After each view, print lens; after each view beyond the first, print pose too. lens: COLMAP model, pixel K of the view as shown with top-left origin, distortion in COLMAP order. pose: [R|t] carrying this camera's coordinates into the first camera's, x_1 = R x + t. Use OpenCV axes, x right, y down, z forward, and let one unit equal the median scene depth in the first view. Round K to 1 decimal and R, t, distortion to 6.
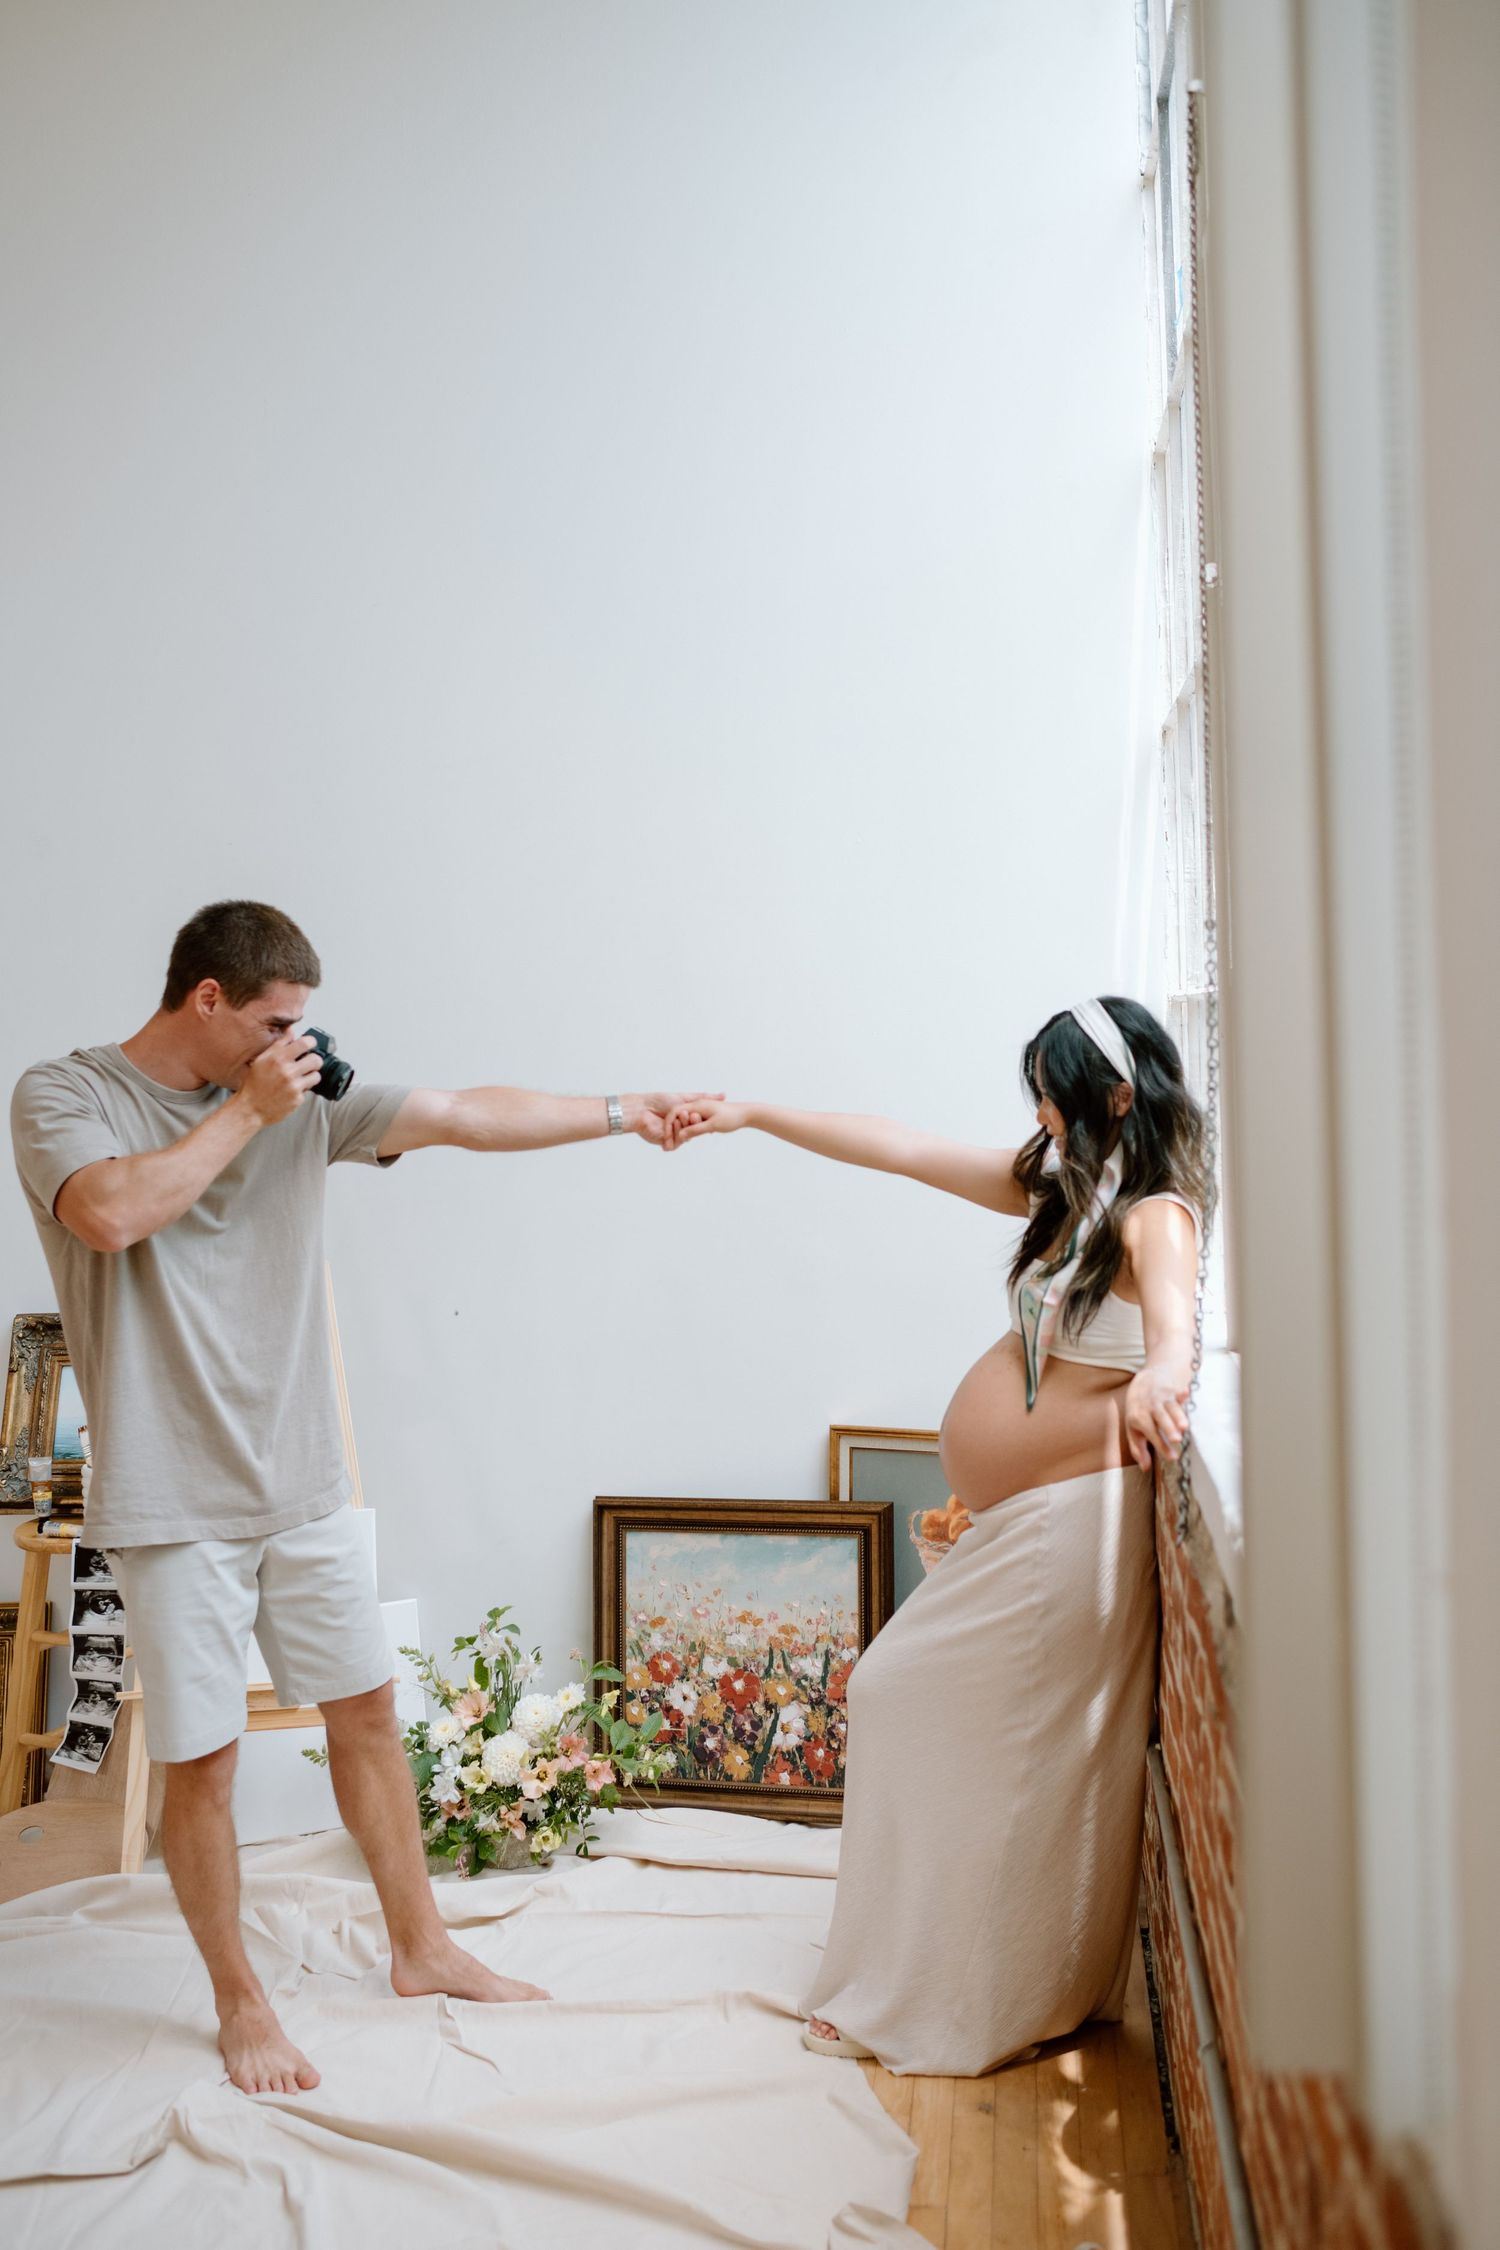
lens RADIAL K [[2273.5, 0, 785.1], [0, 2273.5, 1160.2], [0, 0, 1]] dist [-0.039287, 0.000000]
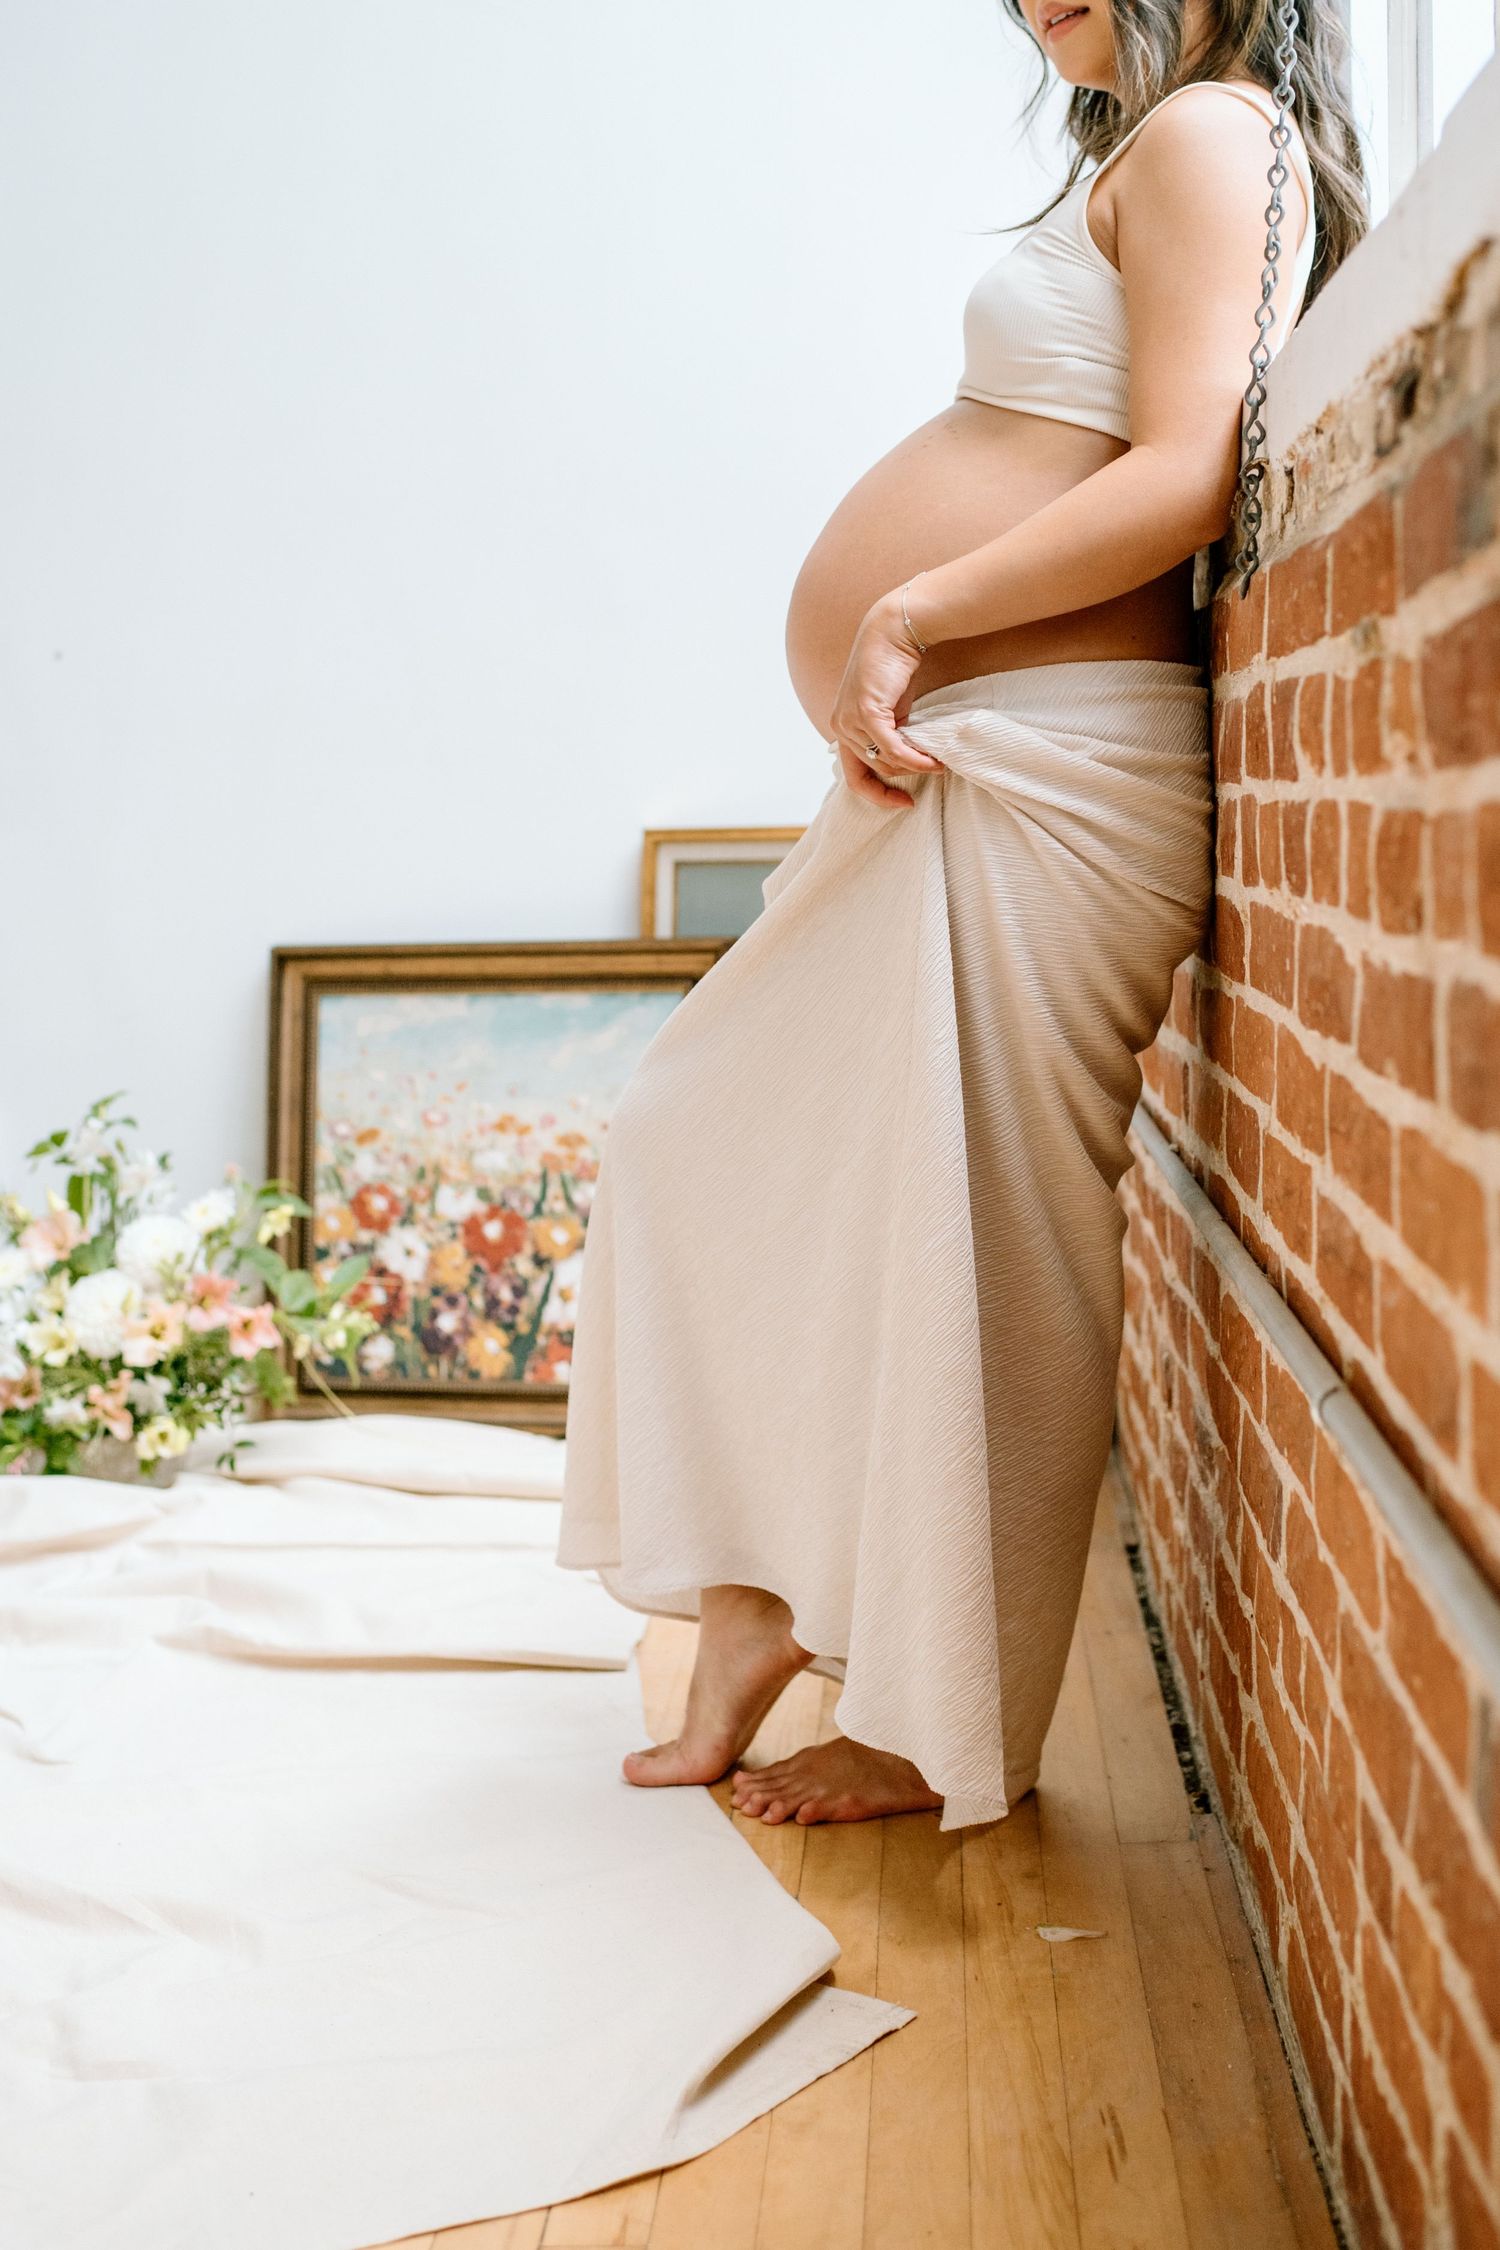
lens RADIAL K [[2612.5, 0, 818.6], [0, 2612.5, 1036.3], [0, 0, 1]] dist [-0.028313, 0.000000]
pose [[0.997475, 0.013409, 0.069741, 0.018958], [-0.014202, 0.999840, 0.010882, 0.169784], [-0.069584, -0.011845, 0.997506, 0.268839]]
